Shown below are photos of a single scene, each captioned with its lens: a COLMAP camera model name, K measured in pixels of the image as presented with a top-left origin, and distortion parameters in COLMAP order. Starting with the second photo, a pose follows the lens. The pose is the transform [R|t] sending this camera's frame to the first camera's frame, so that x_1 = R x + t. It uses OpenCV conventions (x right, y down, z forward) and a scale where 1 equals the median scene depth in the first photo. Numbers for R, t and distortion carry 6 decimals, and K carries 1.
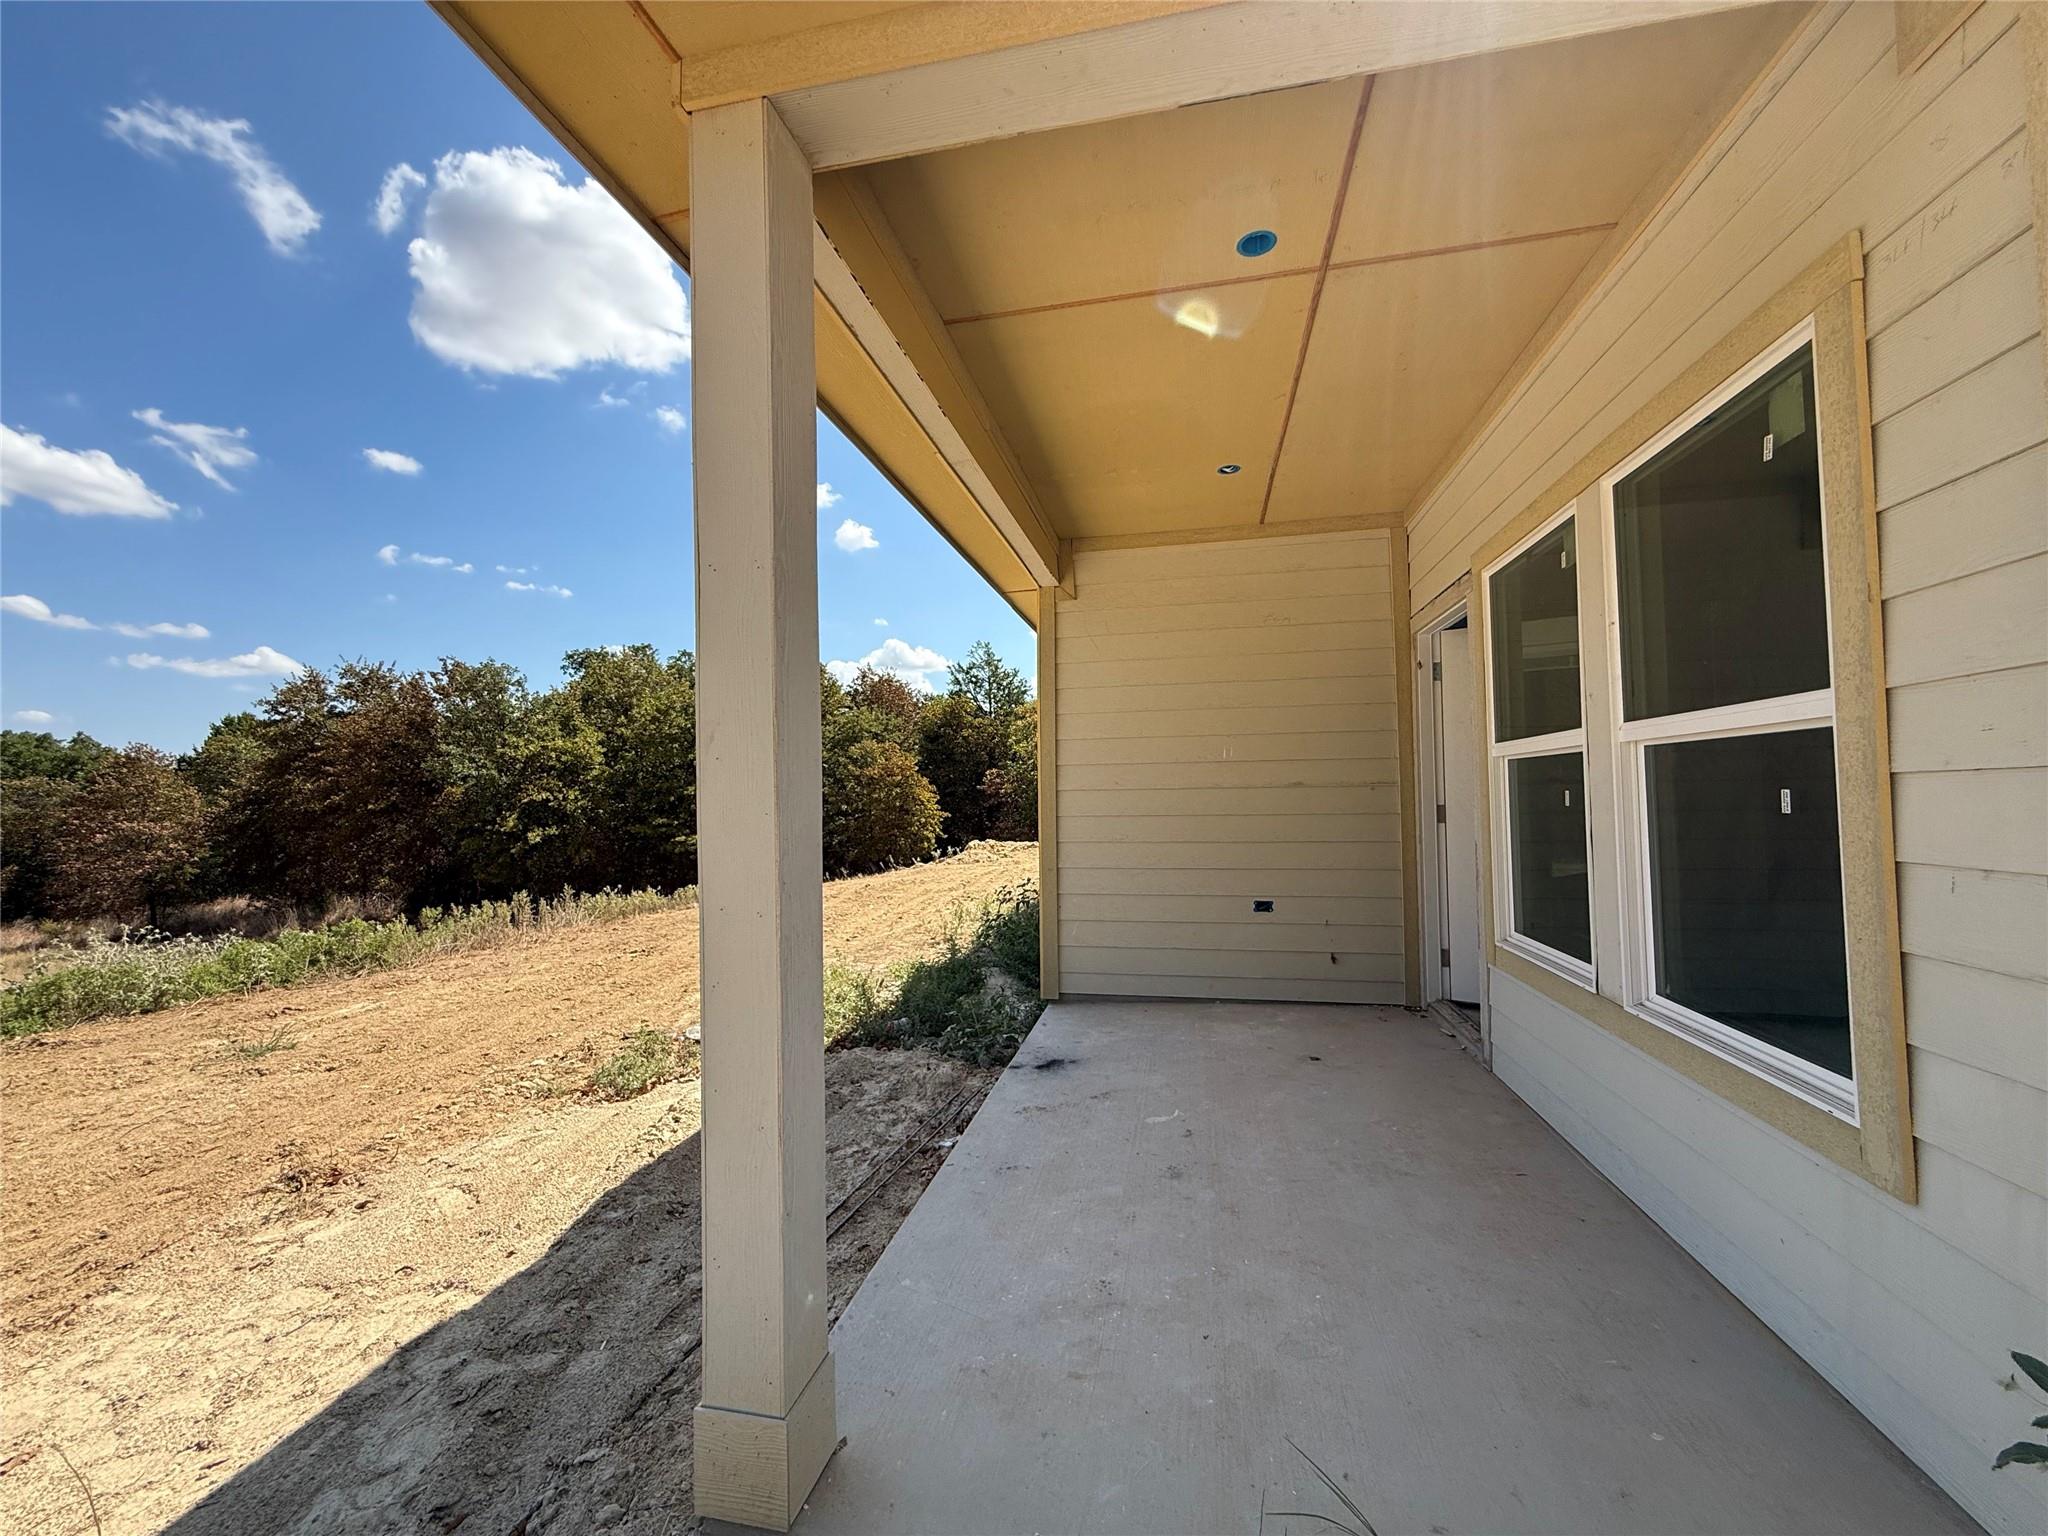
lens RADIAL K [[823.0, 0, 1024.0], [0, 823.0, 768.0], [0, 0, 1]] dist [-0.000344, -0.000110]
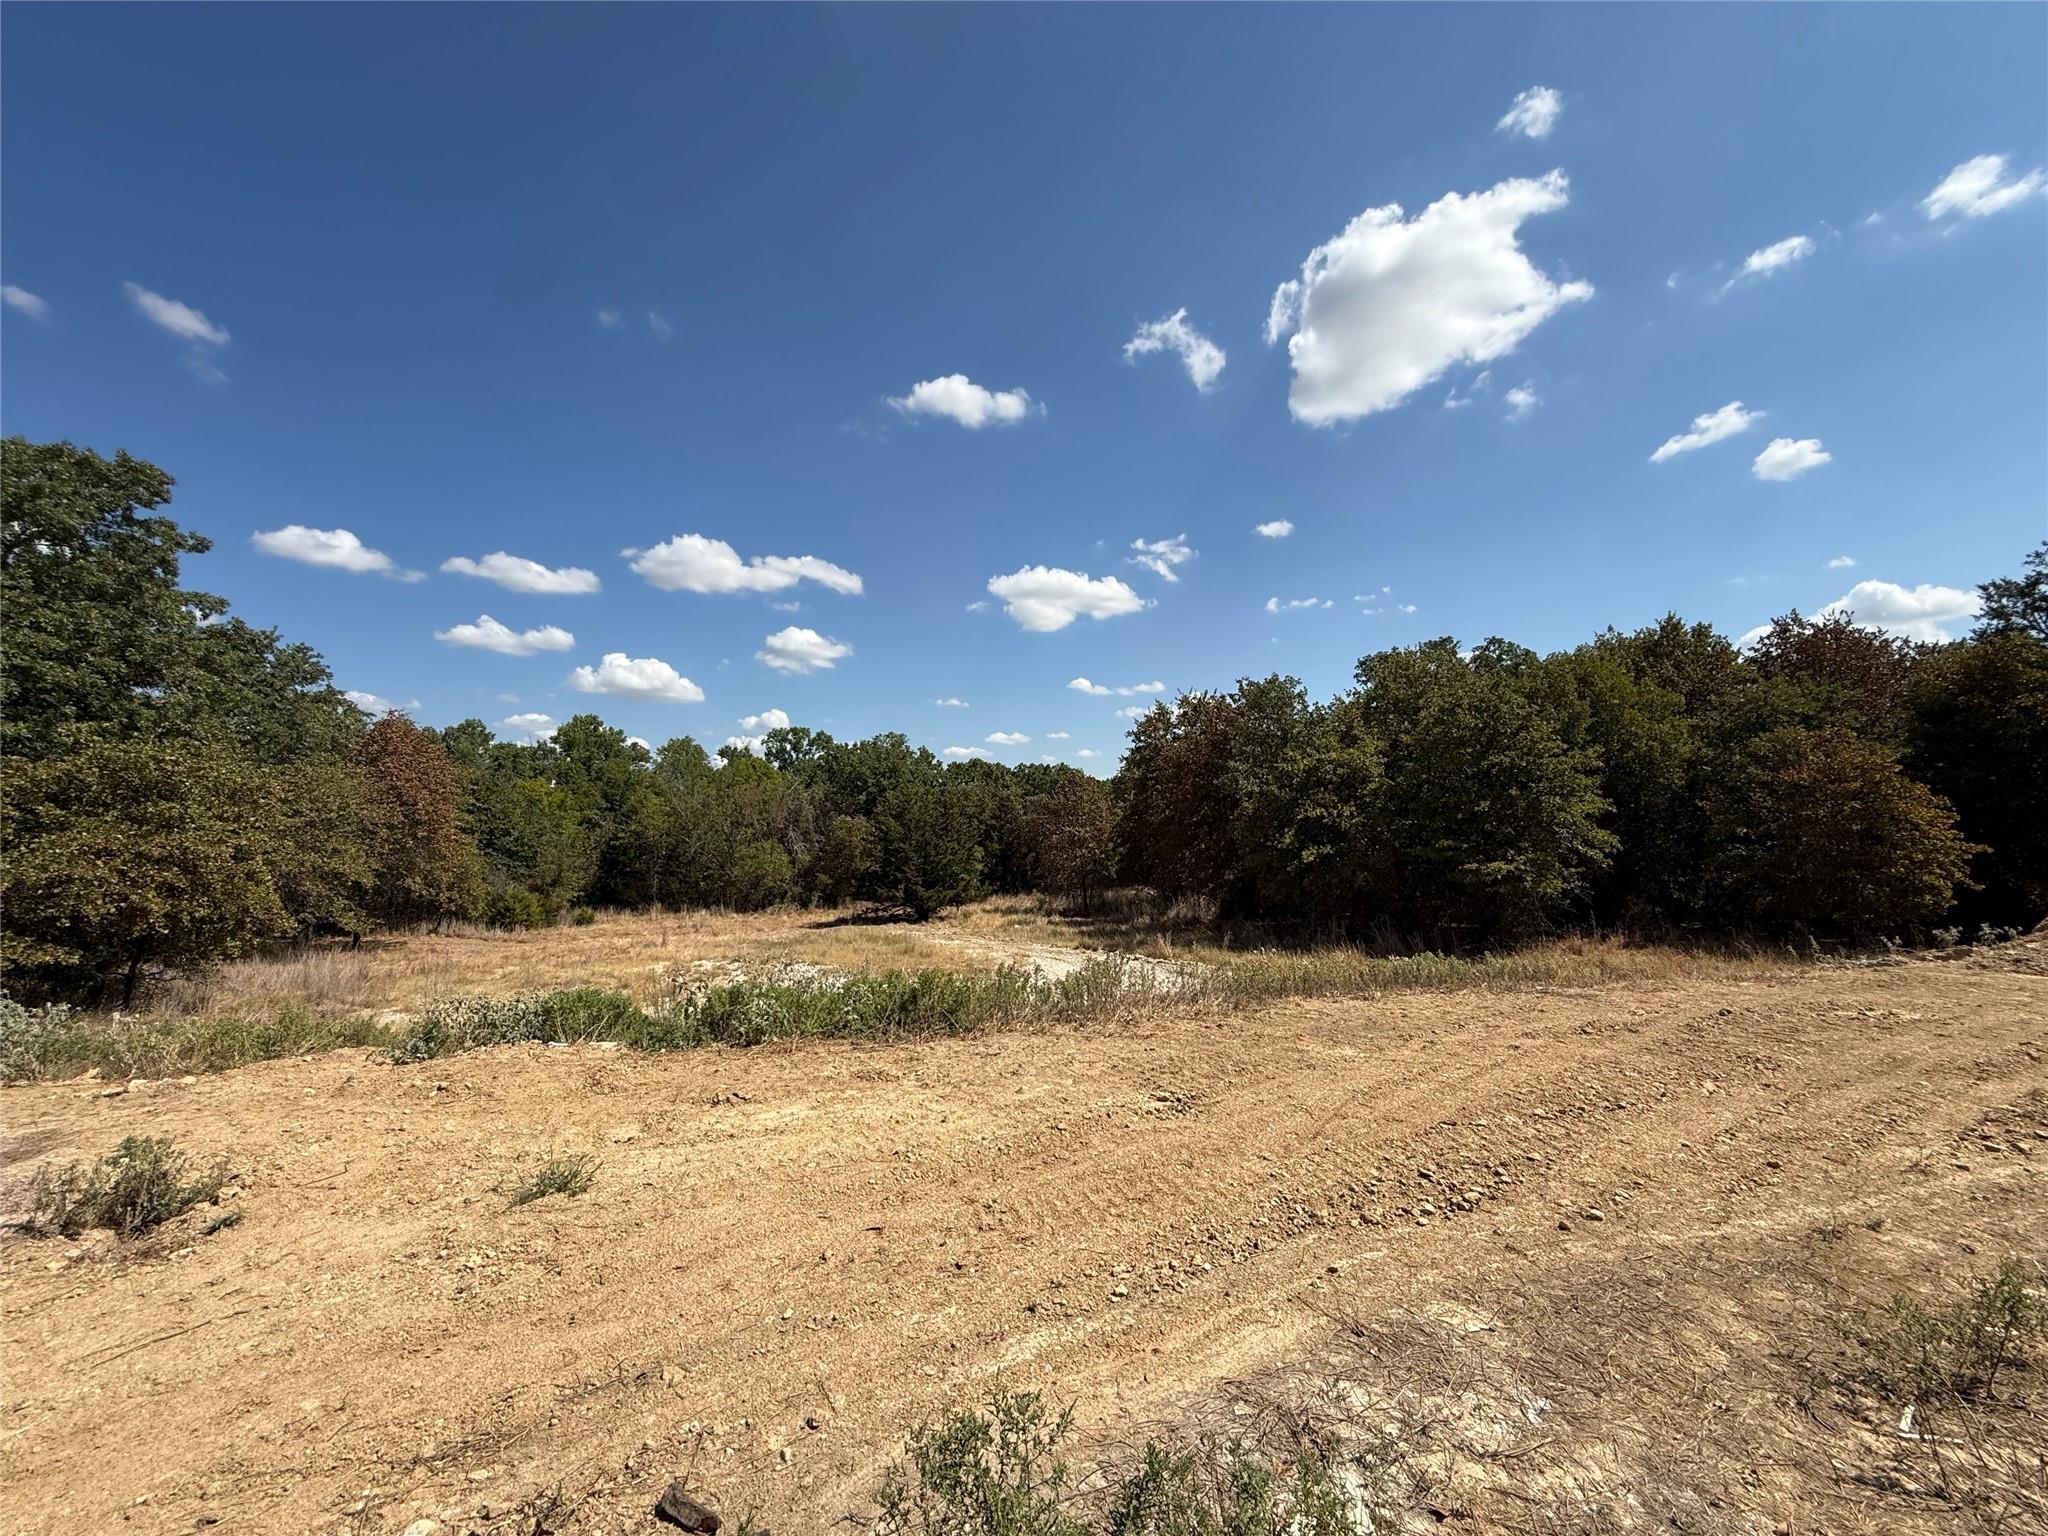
lens RADIAL K [[823.0, 0, 1024.0], [0, 823.0, 768.0], [0, 0, 1]] dist [-0.000344, -0.000110]
pose [[0.563894, -0.035032, -0.825104, 0.003858], [0.025787, 0.999360, -0.024807, -0.001297], [0.825444, -0.007288, 0.564437, 0.160150]]
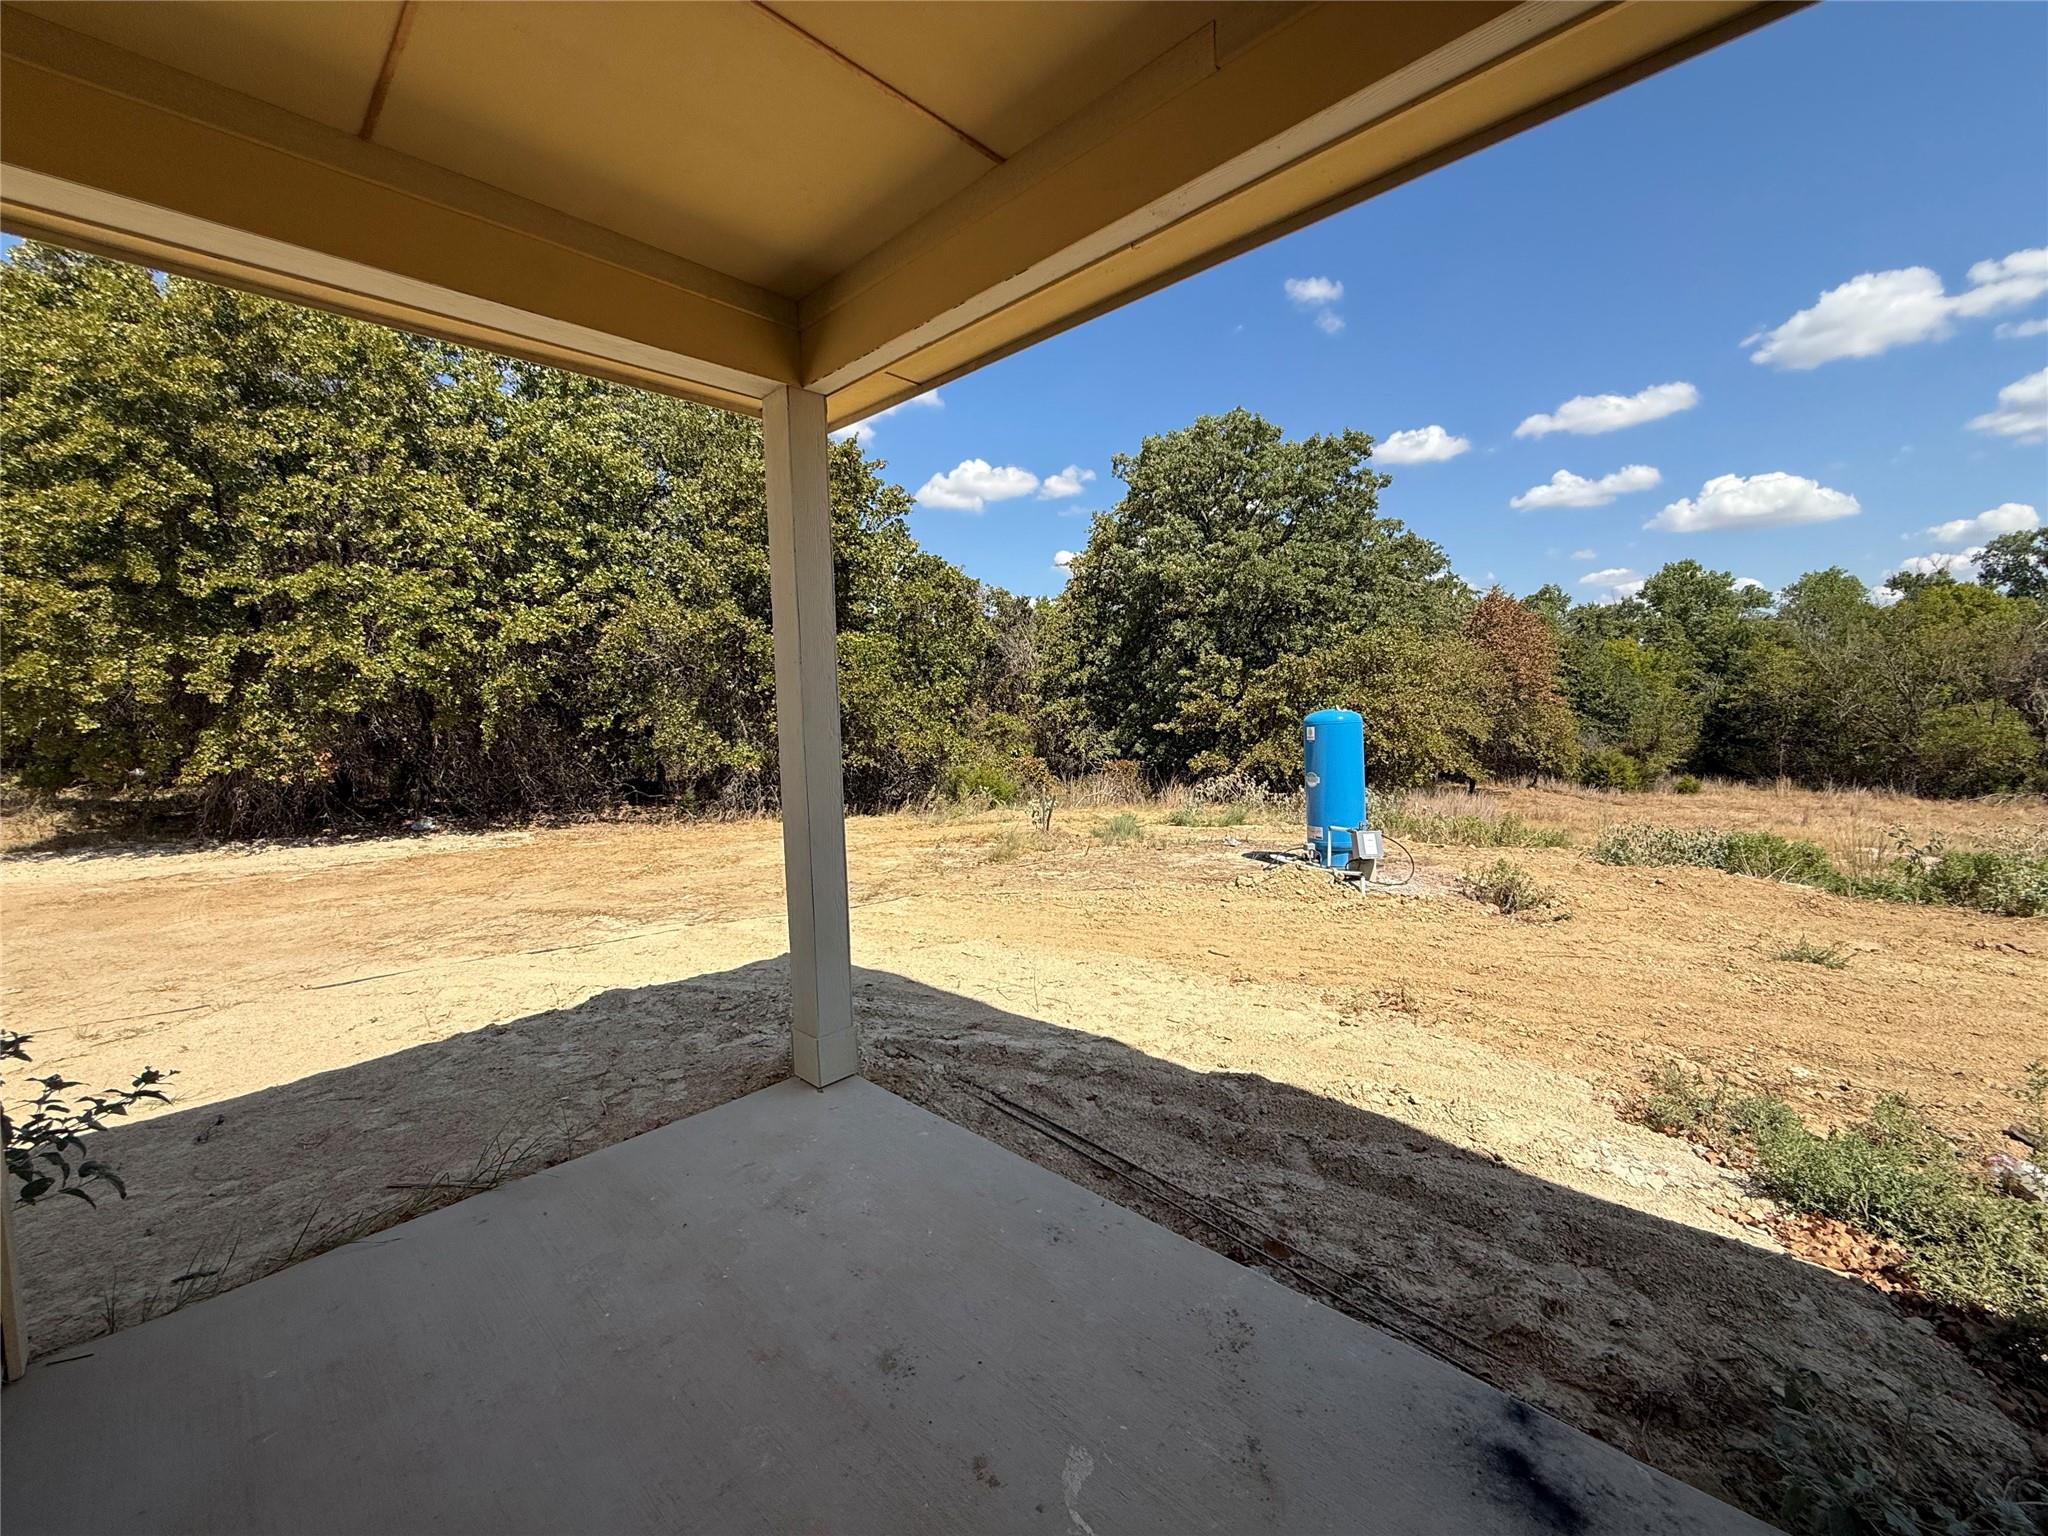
lens RADIAL K [[819.9, 0, 1010.7], [0, 819.9, 779.0], [0, 0, 1]] dist [0.000979, -0.000043]
pose [[-0.535014, 0.113116, -0.837237, 0.058070], [0.070347, 0.993519, 0.089278, -0.001615], [0.841909, -0.011132, -0.539504, 0.133422]]
